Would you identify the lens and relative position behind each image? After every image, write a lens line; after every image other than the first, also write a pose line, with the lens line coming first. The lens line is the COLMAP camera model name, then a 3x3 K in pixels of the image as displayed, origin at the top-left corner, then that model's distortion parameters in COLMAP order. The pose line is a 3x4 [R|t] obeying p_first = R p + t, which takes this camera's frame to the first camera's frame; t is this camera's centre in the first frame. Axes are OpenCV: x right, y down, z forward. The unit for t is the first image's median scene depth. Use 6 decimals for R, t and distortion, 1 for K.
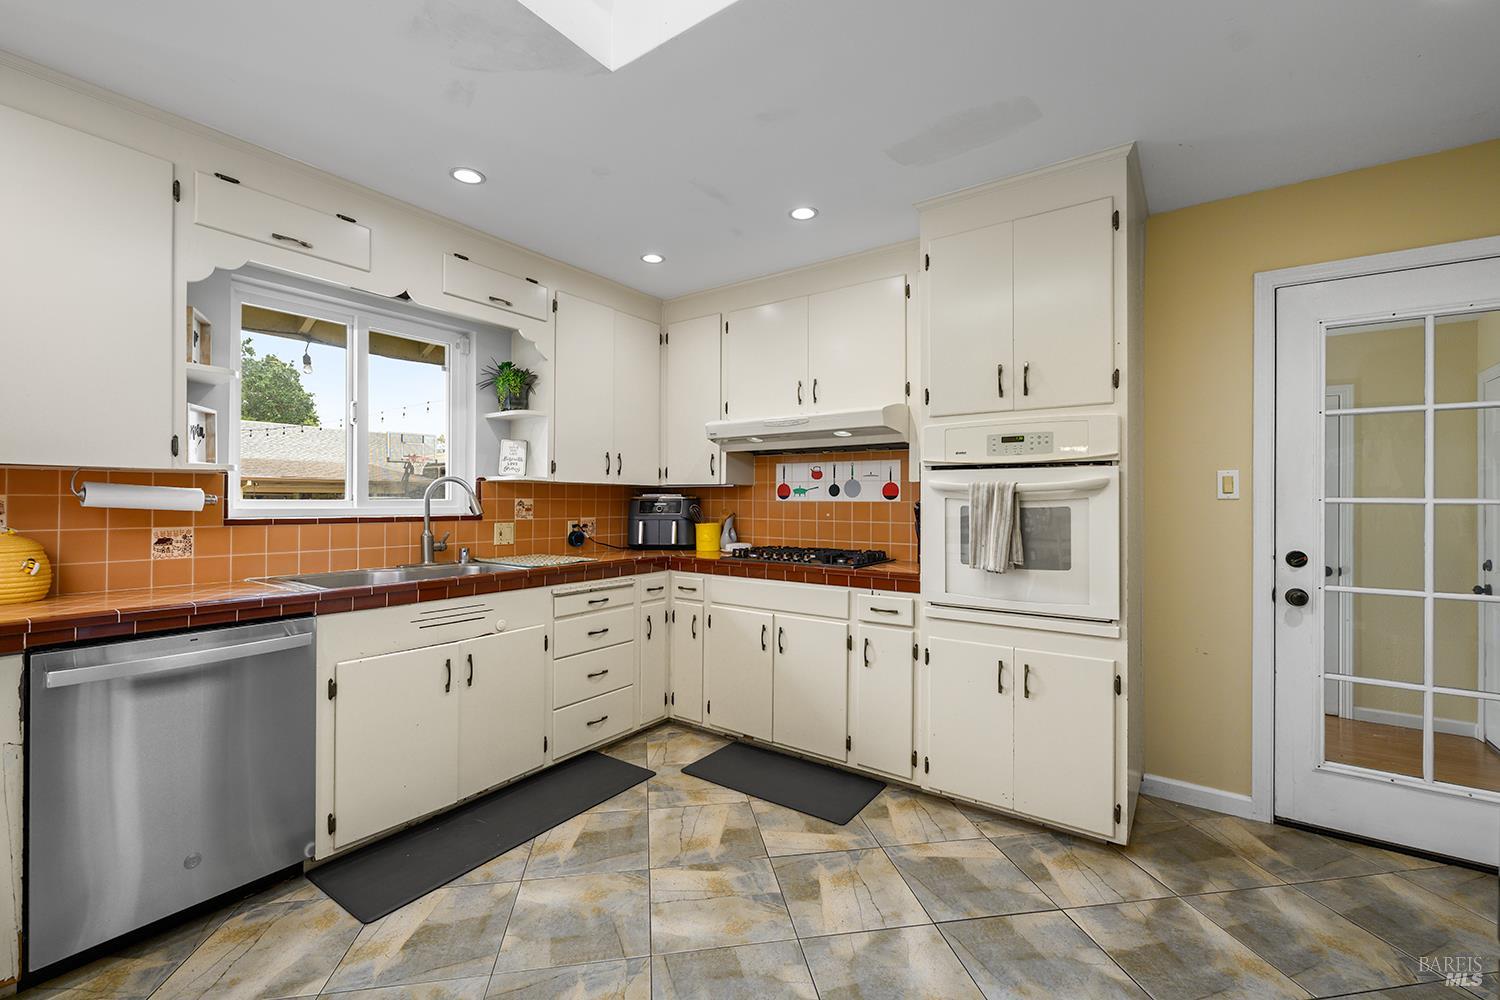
lens RADIAL K [[652.5, 0, 748.5], [0, 652.5, 493.0], [0, 0, 1]] dist [-0.000598, -0.000111]
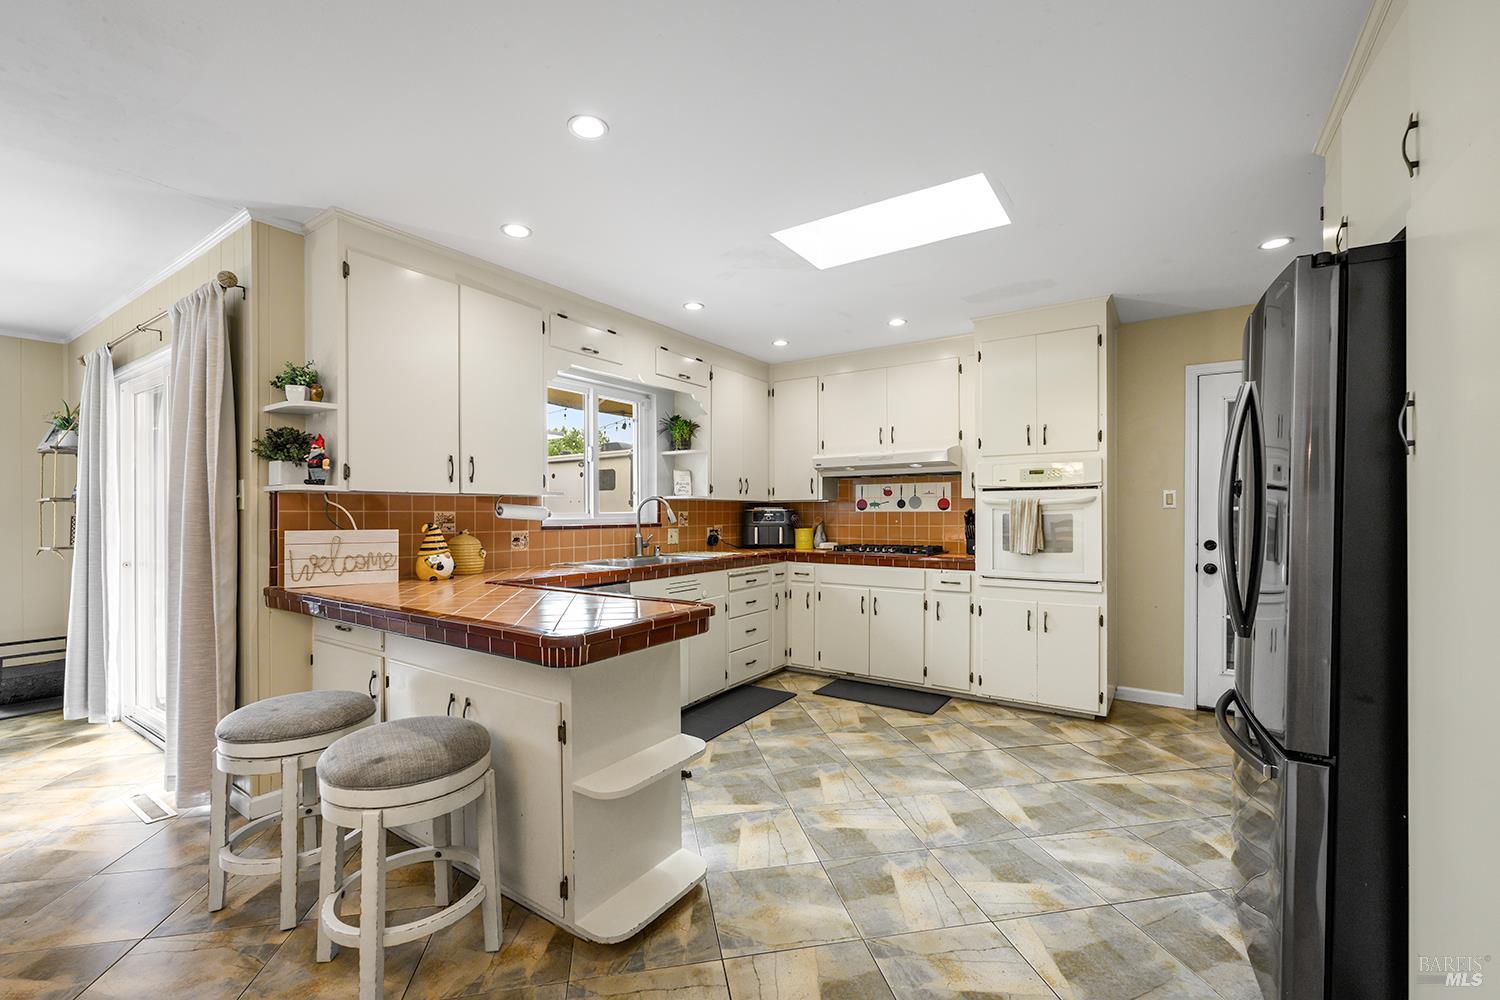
lens RADIAL K [[652.5, 0, 752.1], [0, 652.5, 512.2], [0, 0, 1]] dist [-0.000598, -0.000111]
pose [[0.999567, -0.007980, 0.028336, -0.309076], [0.007622, 0.999890, 0.012728, -0.008438], [-0.028435, -0.012506, 0.999517, -0.531311]]
